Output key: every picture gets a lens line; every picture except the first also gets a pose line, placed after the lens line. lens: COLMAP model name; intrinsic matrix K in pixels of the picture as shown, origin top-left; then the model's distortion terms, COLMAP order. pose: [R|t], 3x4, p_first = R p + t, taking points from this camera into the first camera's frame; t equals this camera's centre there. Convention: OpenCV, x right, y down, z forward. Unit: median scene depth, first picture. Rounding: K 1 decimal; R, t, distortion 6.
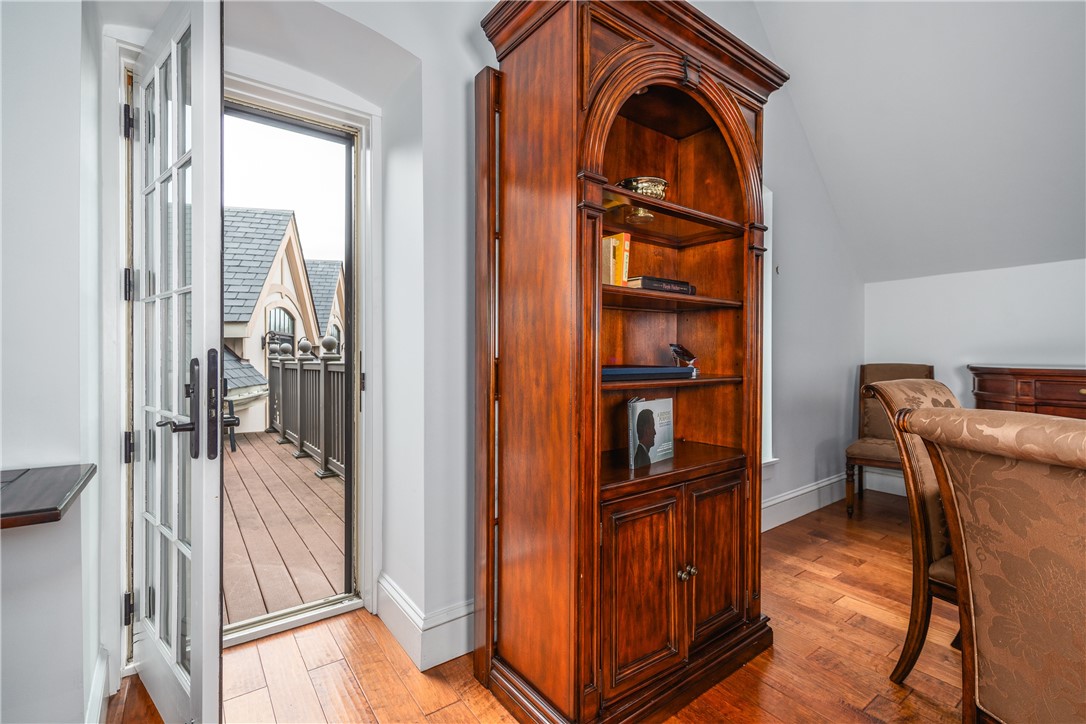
lens RADIAL K [[483.2, 0, 551.8], [0, 483.2, 359.2], [0, 0, 1]] dist [0.004302, -0.001047]
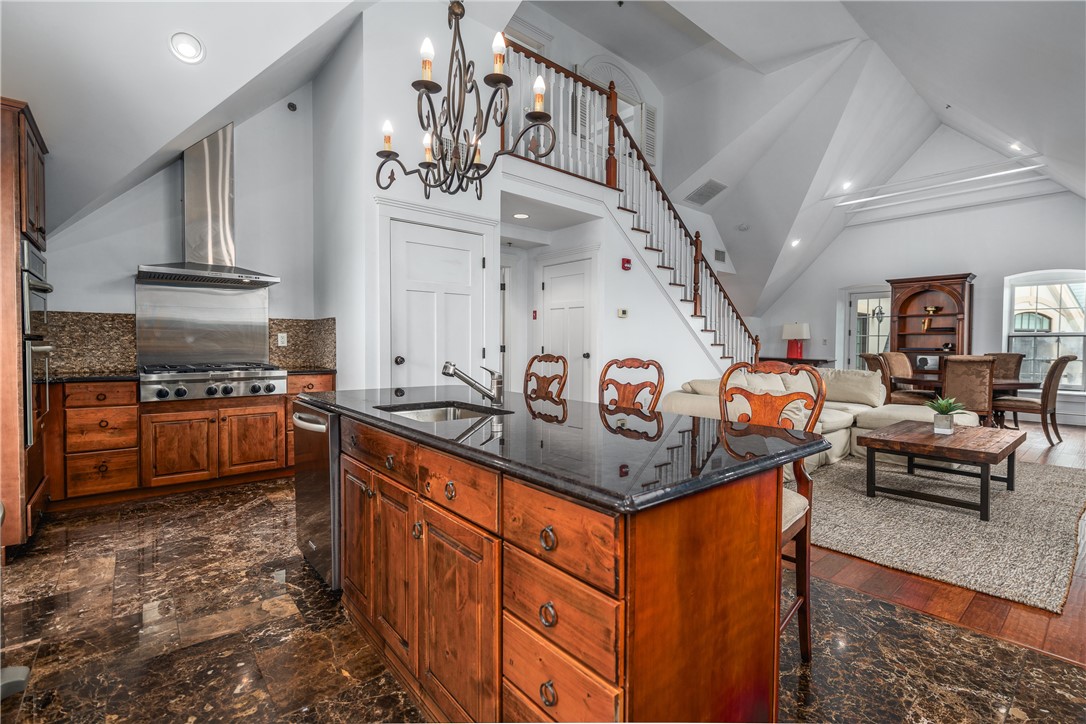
lens RADIAL K [[490.0, 0, 552.6], [0, 490.0, 357.8], [0, 0, 1]] dist [-0.000206, -0.000715]
pose [[0.052417, 0.030765, -0.998151, 1.060937], [-0.009179, 0.999498, 0.030324, -0.000511], [0.998583, 0.007572, 0.052673, -0.632573]]
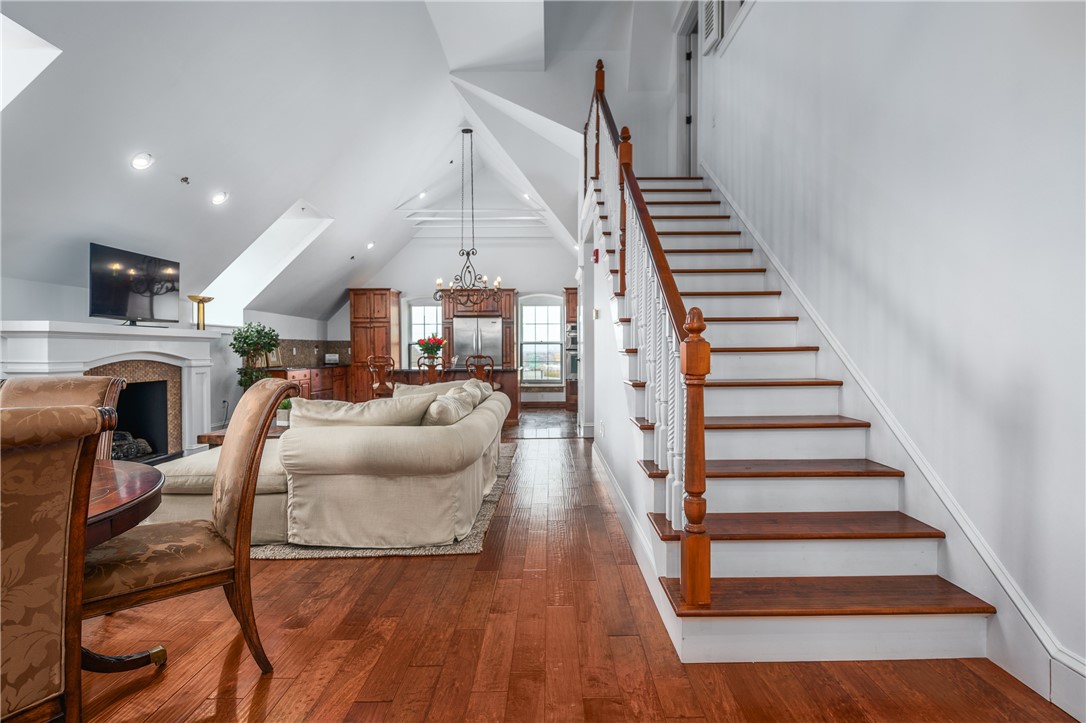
lens RADIAL K [[540.9, 0, 558.2], [0, 540.9, 359.2], [0, 0, 1]] dist [0.002952, 0.000038]
pose [[-0.800231, -0.005882, 0.599663, -0.082741], [0.006007, 0.999823, 0.017823, 0.000083], [-0.599662, 0.017865, -0.800054, 0.125218]]
